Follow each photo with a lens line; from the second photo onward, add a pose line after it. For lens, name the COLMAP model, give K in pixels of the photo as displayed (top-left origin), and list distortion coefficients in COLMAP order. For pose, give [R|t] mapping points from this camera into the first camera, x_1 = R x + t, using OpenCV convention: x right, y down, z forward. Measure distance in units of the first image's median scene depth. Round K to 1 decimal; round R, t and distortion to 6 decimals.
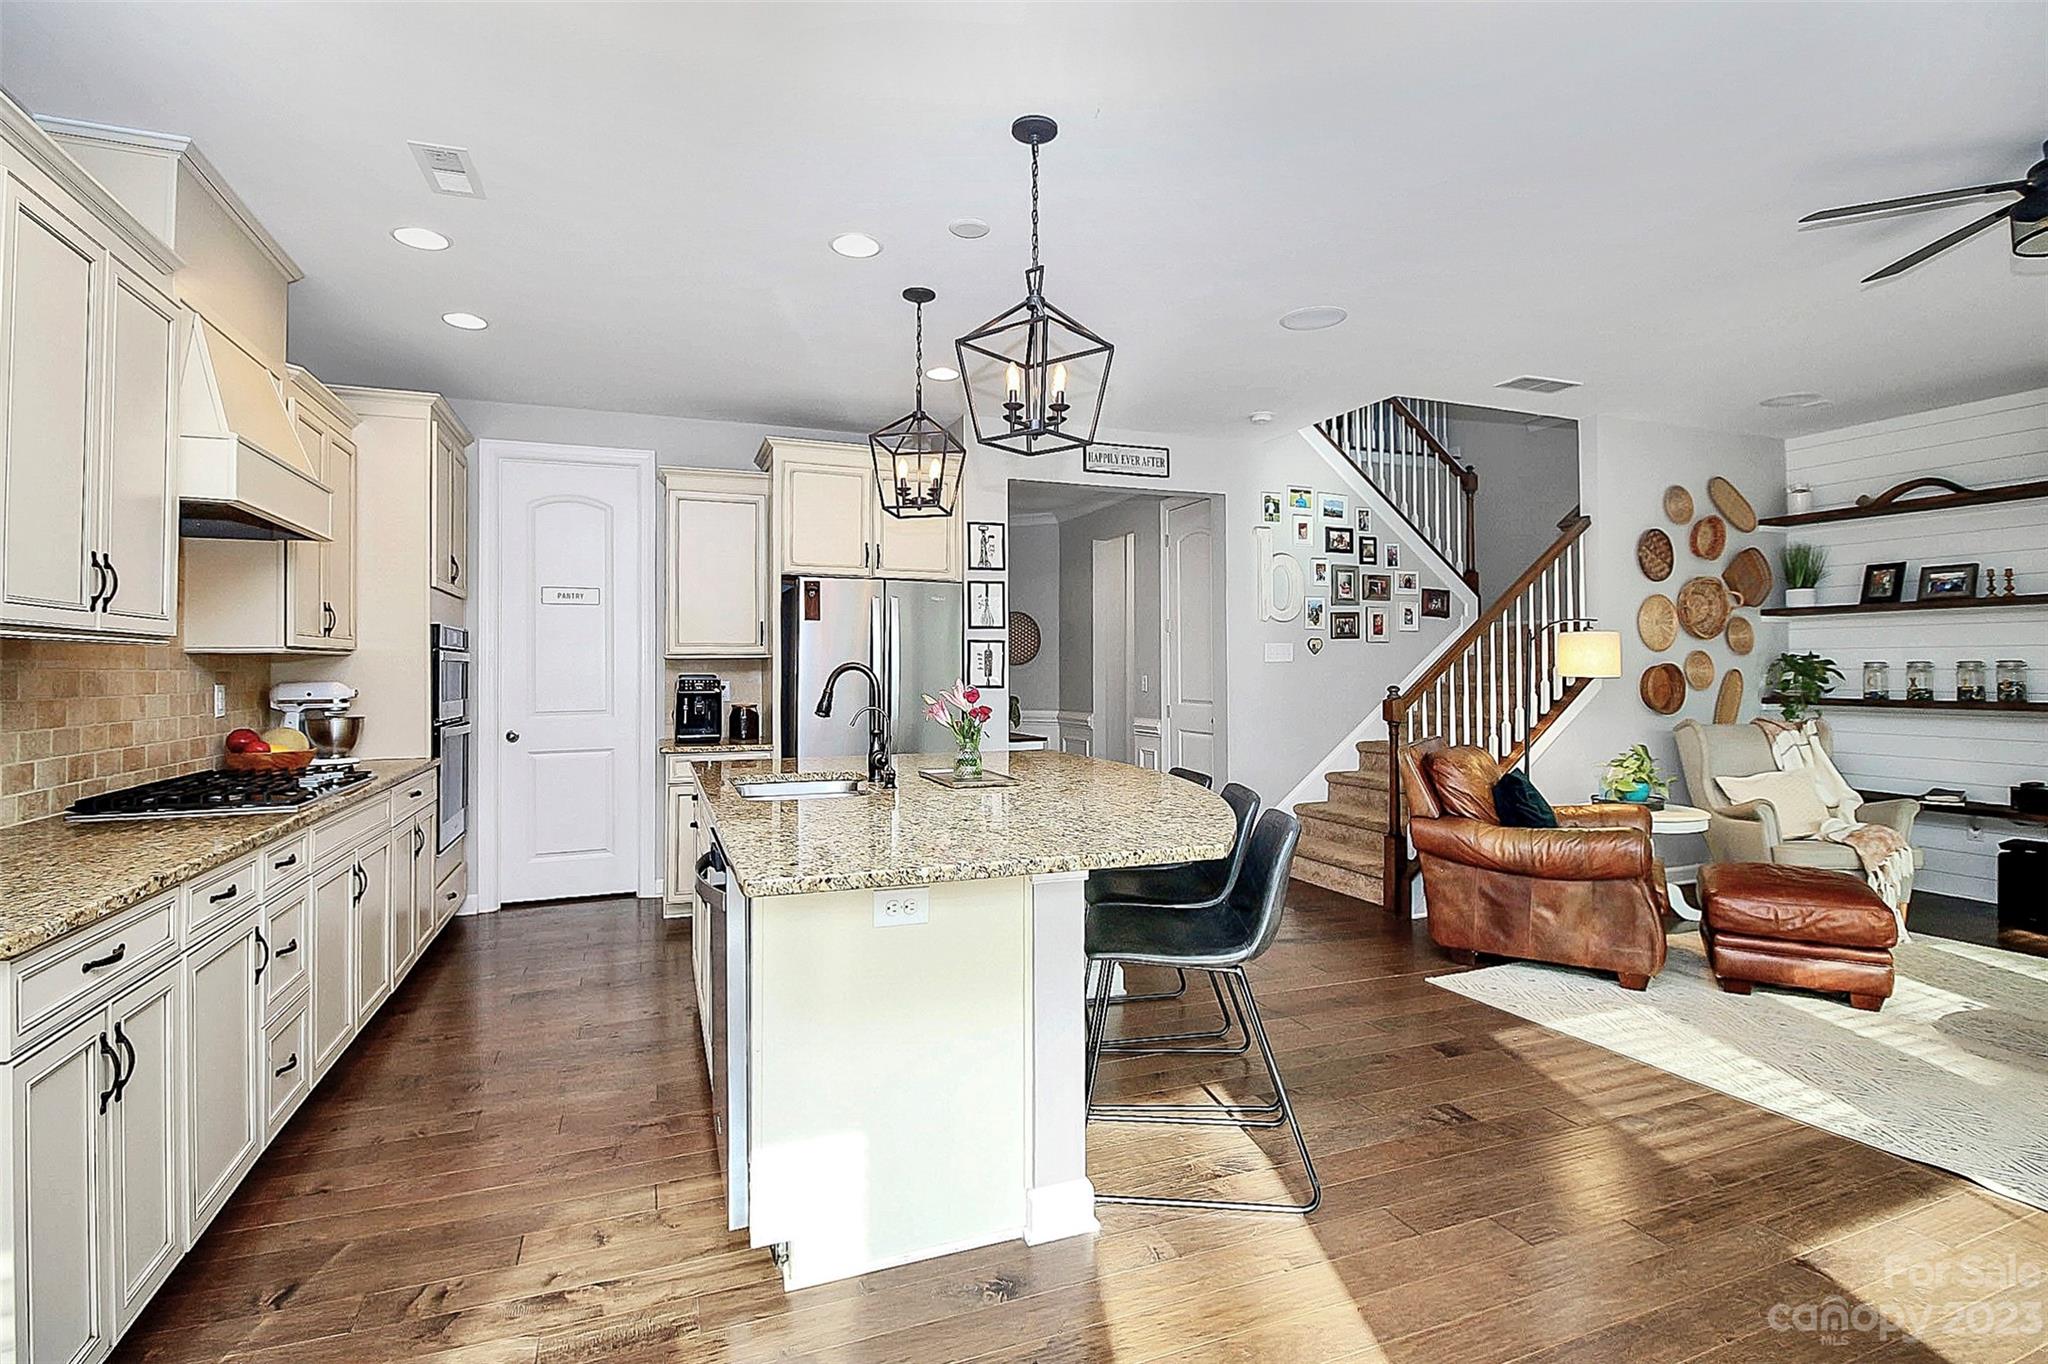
lens RADIAL K [[977.9, 0, 1005.6], [0, 977.9, 650.6], [0, 0, 1]] dist [-0.007402, -0.007454]
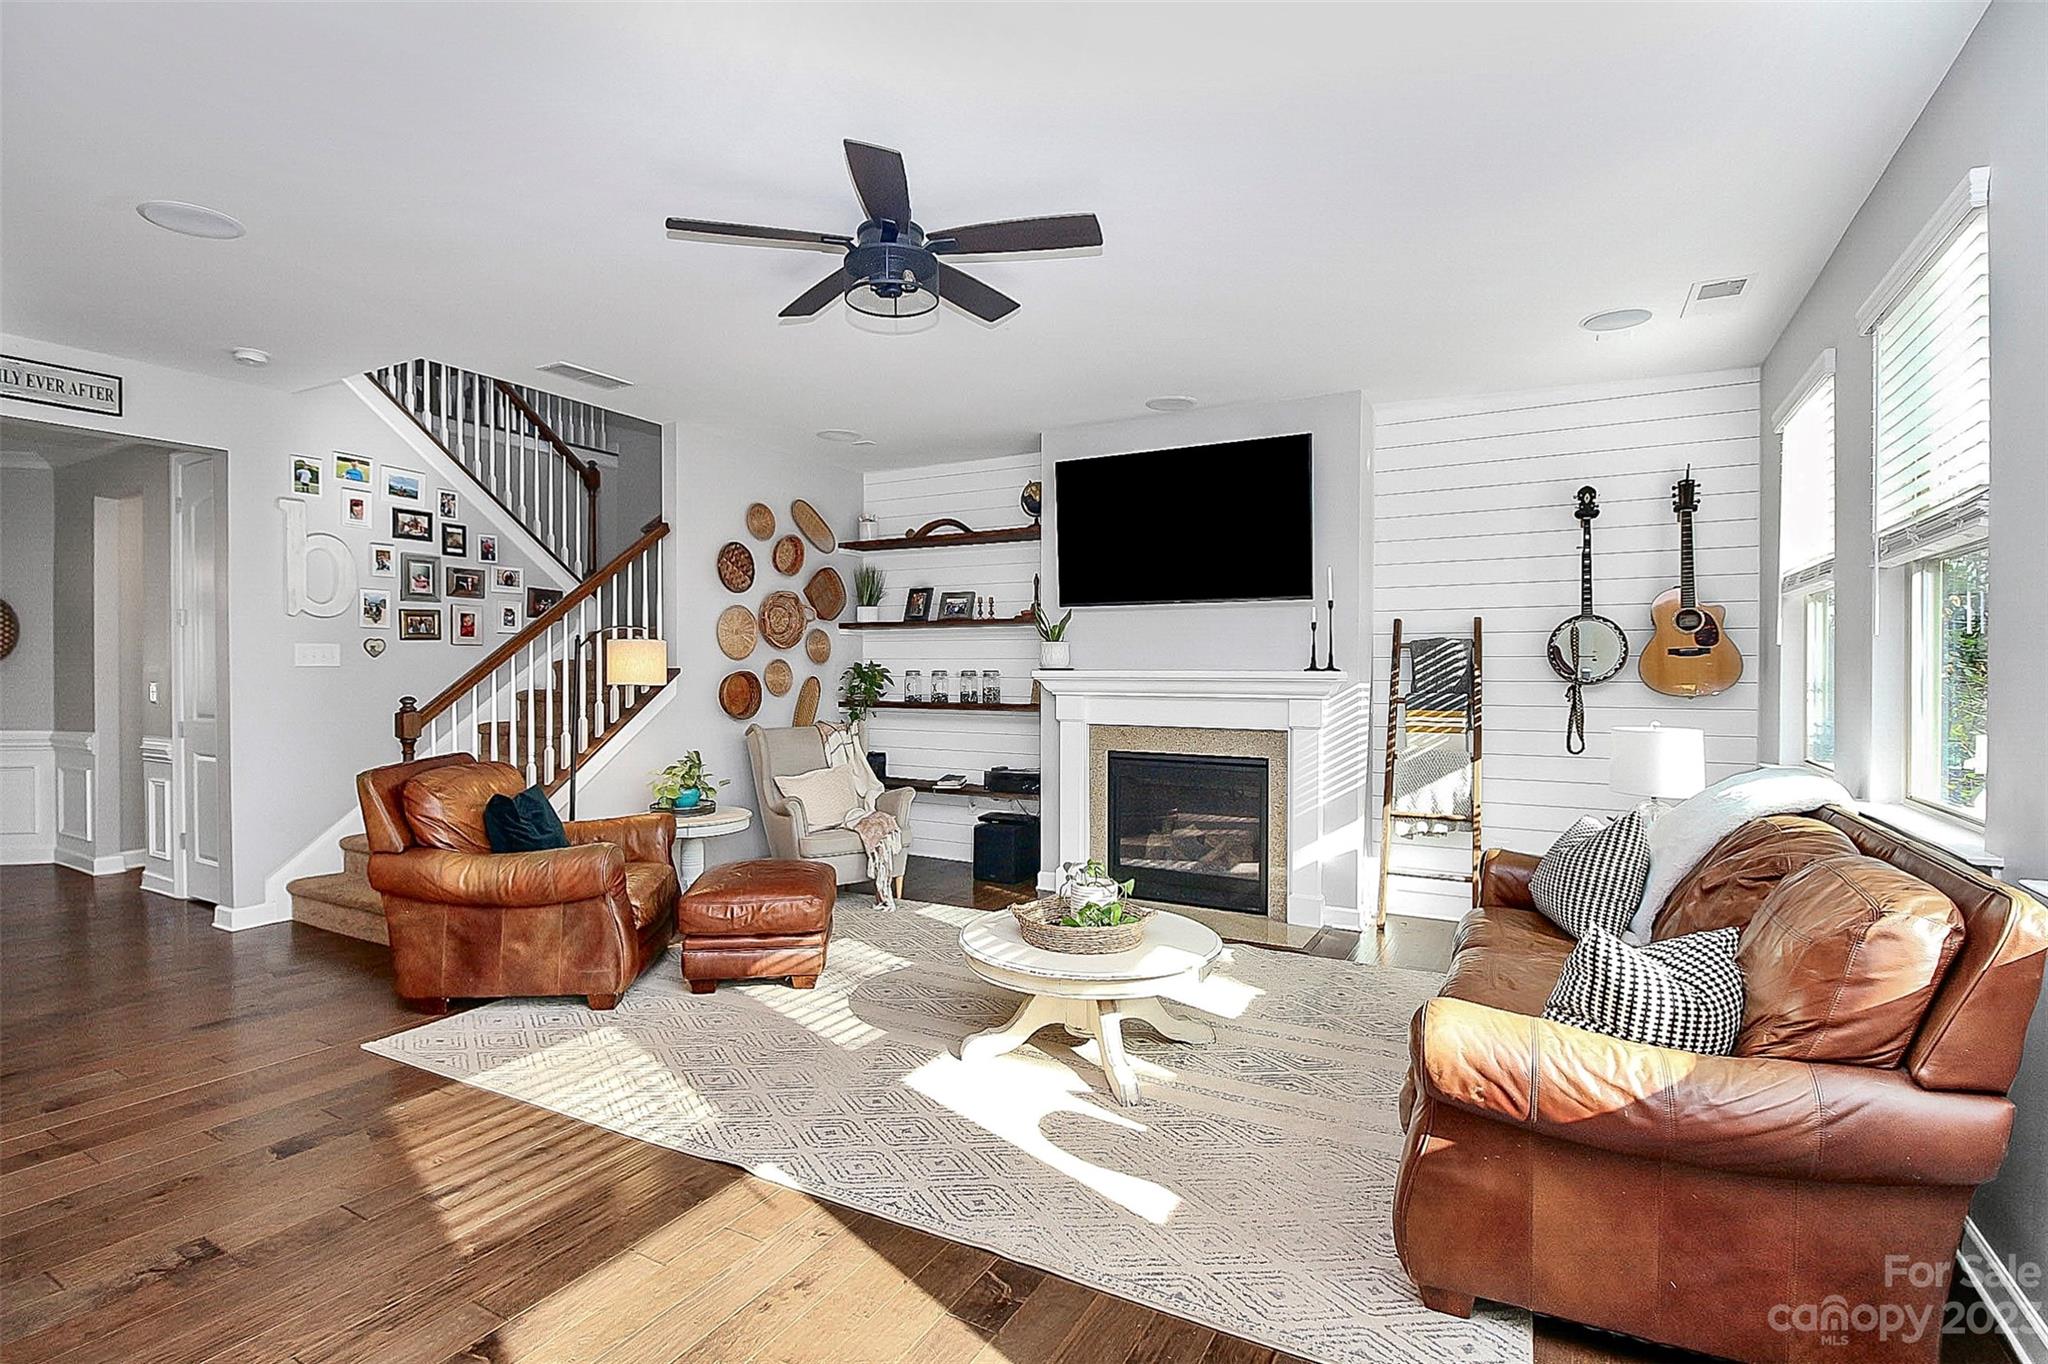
lens RADIAL K [[977.9, 0, 1022.0], [0, 977.9, 681.2], [0, 0, 1]] dist [-0.007402, -0.007454]
pose [[0.766141, -0.002226, 0.642669, 0.245234], [-0.017715, 0.999541, 0.024581, -0.007676], [-0.642428, -0.030218, 0.765750, -0.002440]]
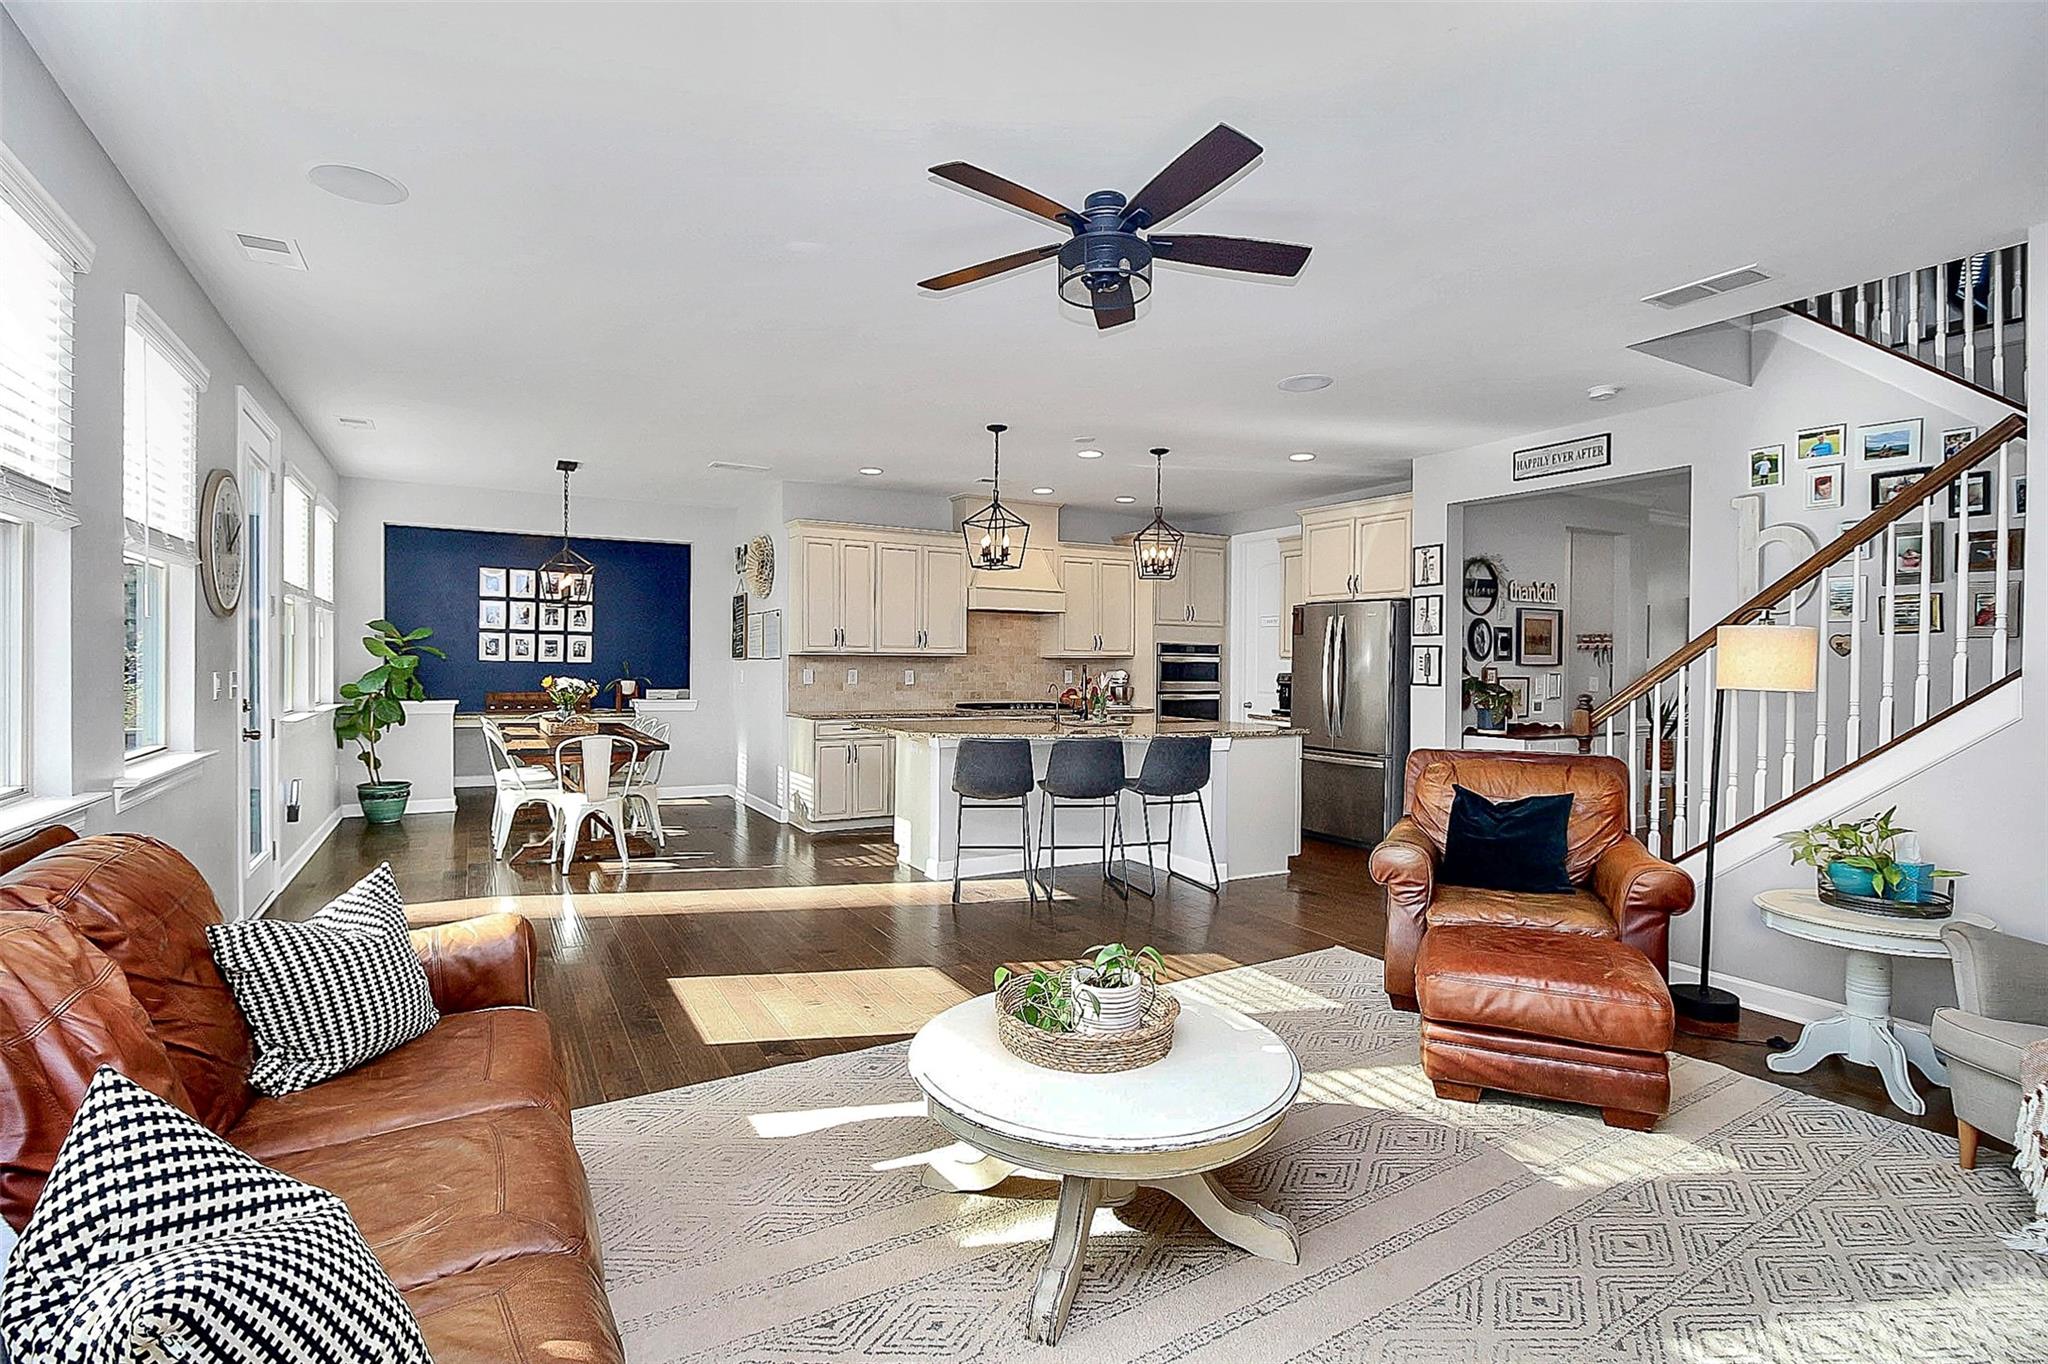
lens RADIAL K [[977.9, 0, 1055.1], [0, 977.9, 676.7], [0, 0, 1]] dist [-0.007402, -0.007454]
pose [[0.164142, 0.019137, -0.986251, 1.109199], [0.012458, 0.999692, 0.021472, -0.003676], [0.986358, -0.015811, 0.163853, 0.366726]]
